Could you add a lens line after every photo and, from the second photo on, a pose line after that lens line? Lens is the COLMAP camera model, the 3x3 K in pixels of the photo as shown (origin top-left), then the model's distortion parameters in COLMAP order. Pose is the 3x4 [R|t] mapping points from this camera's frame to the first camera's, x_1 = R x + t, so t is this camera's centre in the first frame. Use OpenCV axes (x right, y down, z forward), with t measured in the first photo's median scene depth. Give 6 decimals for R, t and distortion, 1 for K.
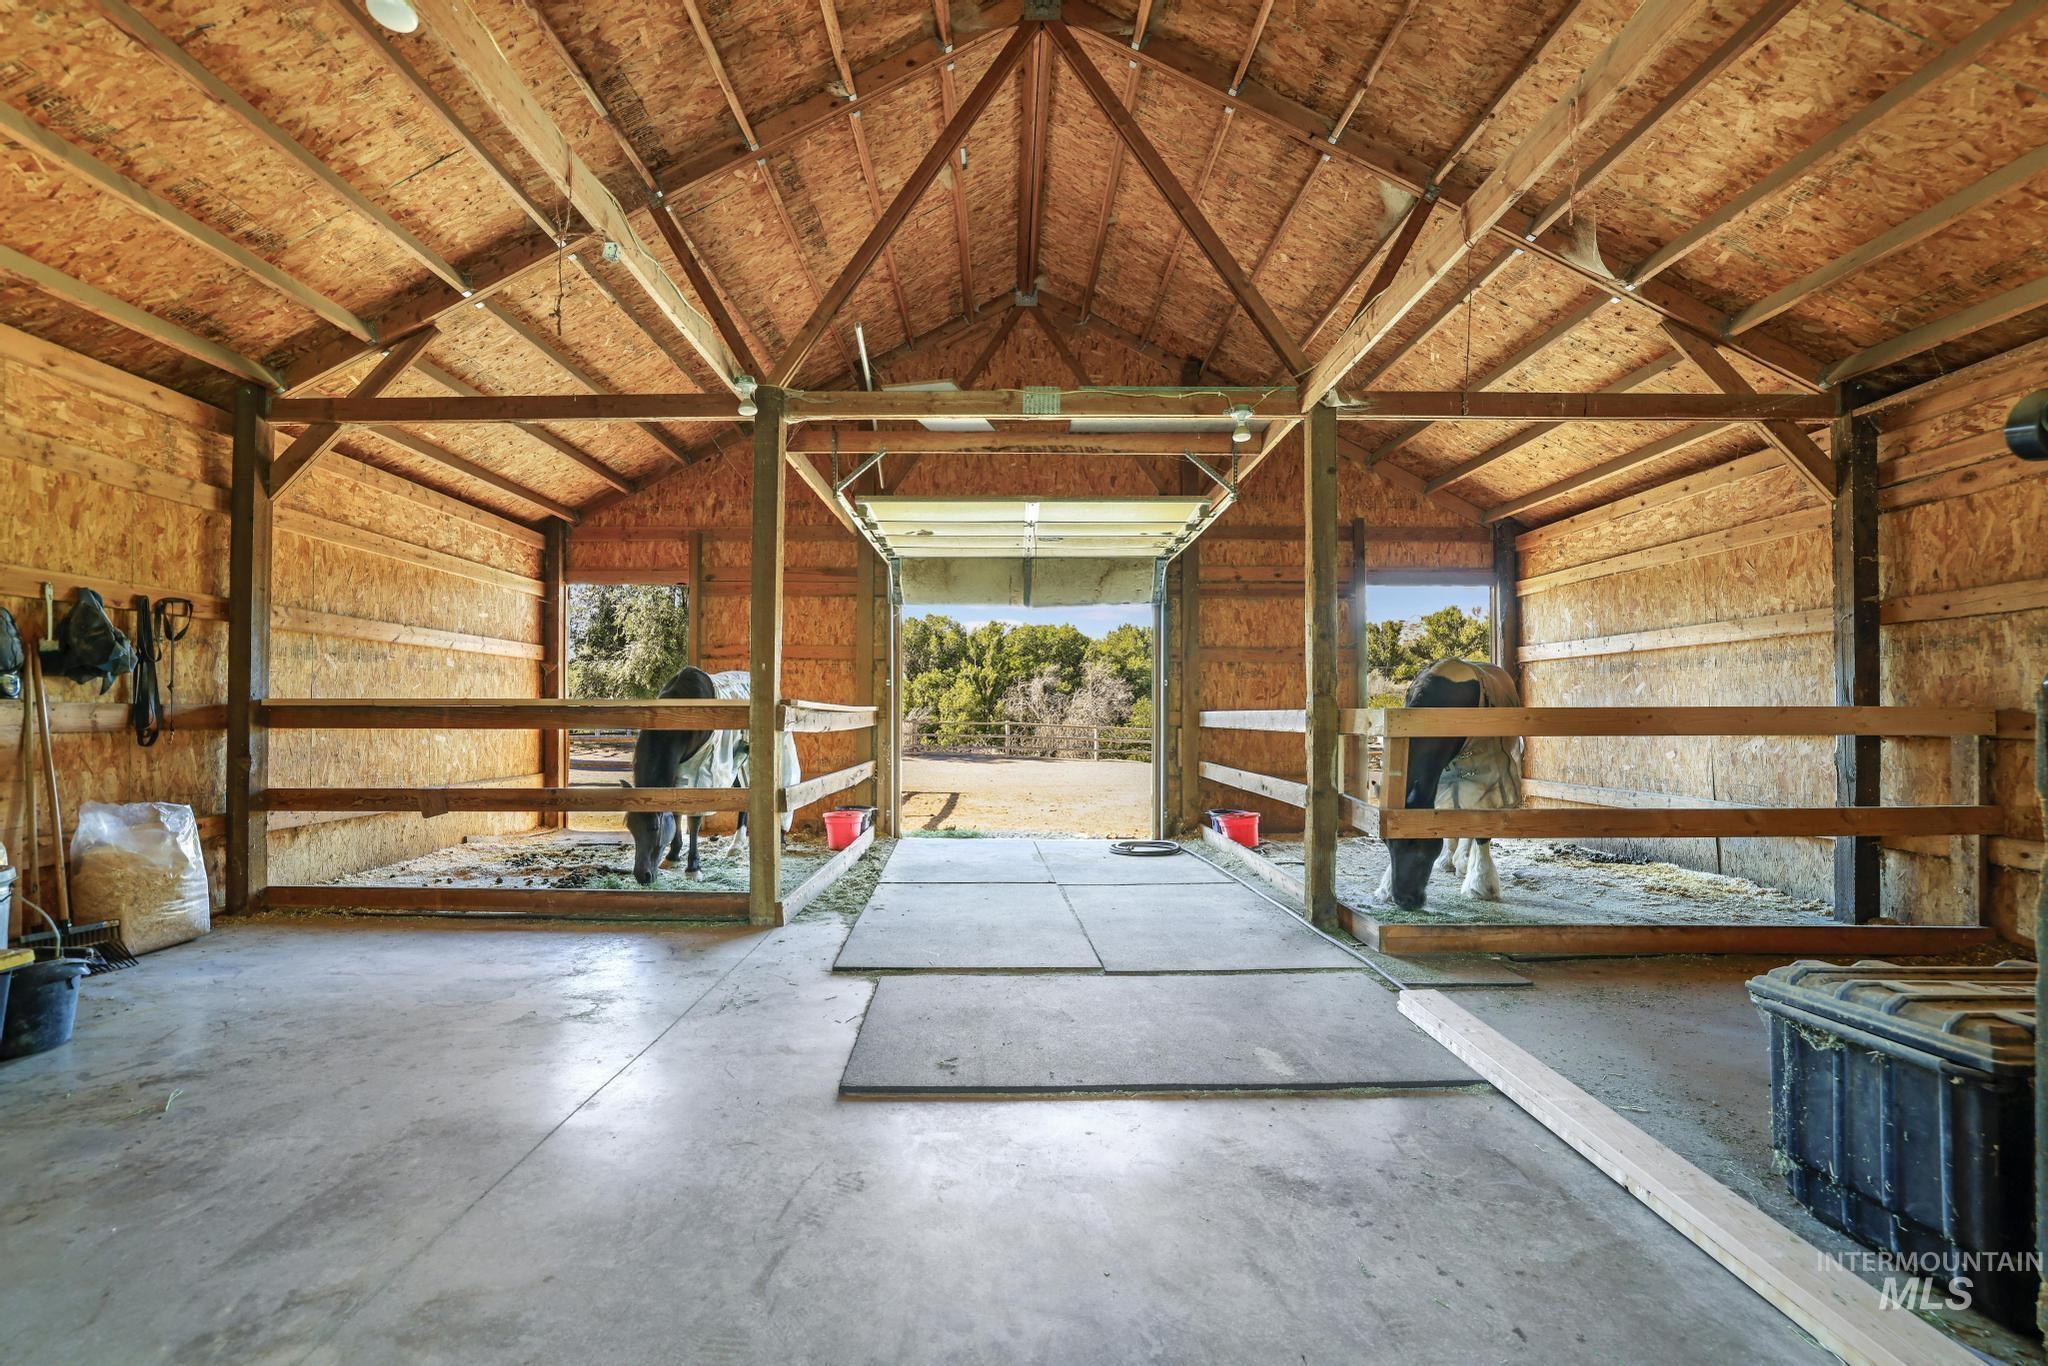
lens RADIAL K [[913.3, 0, 1023.6], [0, 913.3, 702.3], [0, 0, 1]] dist [-0.003949, -0.000073]
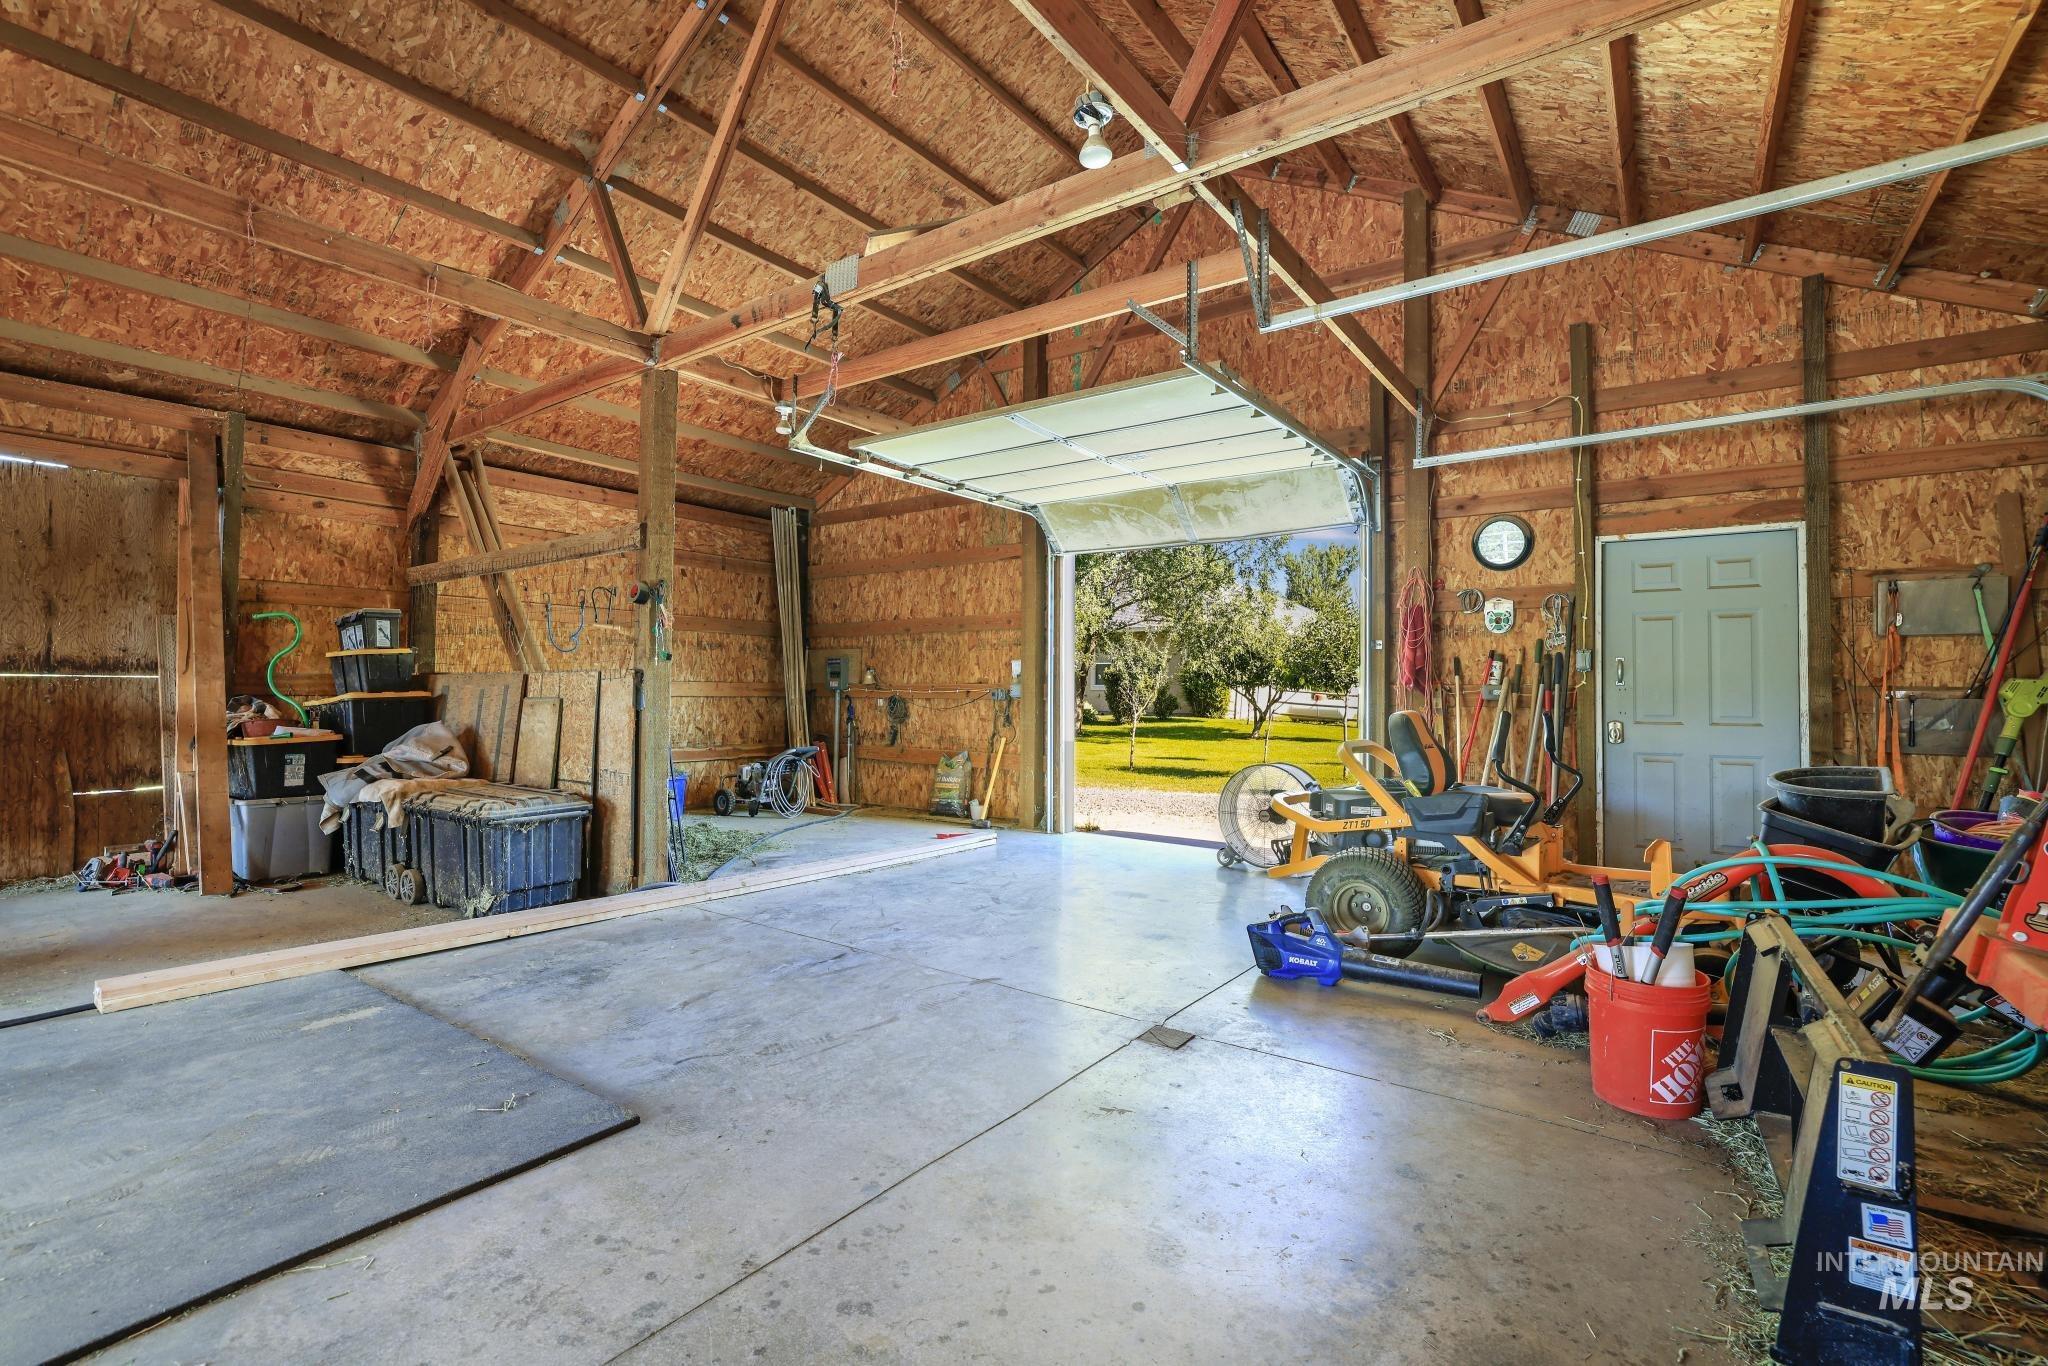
lens RADIAL K [[913.3, 0, 1024.0], [0, 913.3, 683.5], [0, 0, 1]] dist [-0.003949, -0.000073]
pose [[-0.809754, -0.003858, 0.586757, -1.388472], [-0.022182, 0.999465, -0.024040, 0.056292], [-0.586350, -0.032482, -0.809406, 2.116675]]
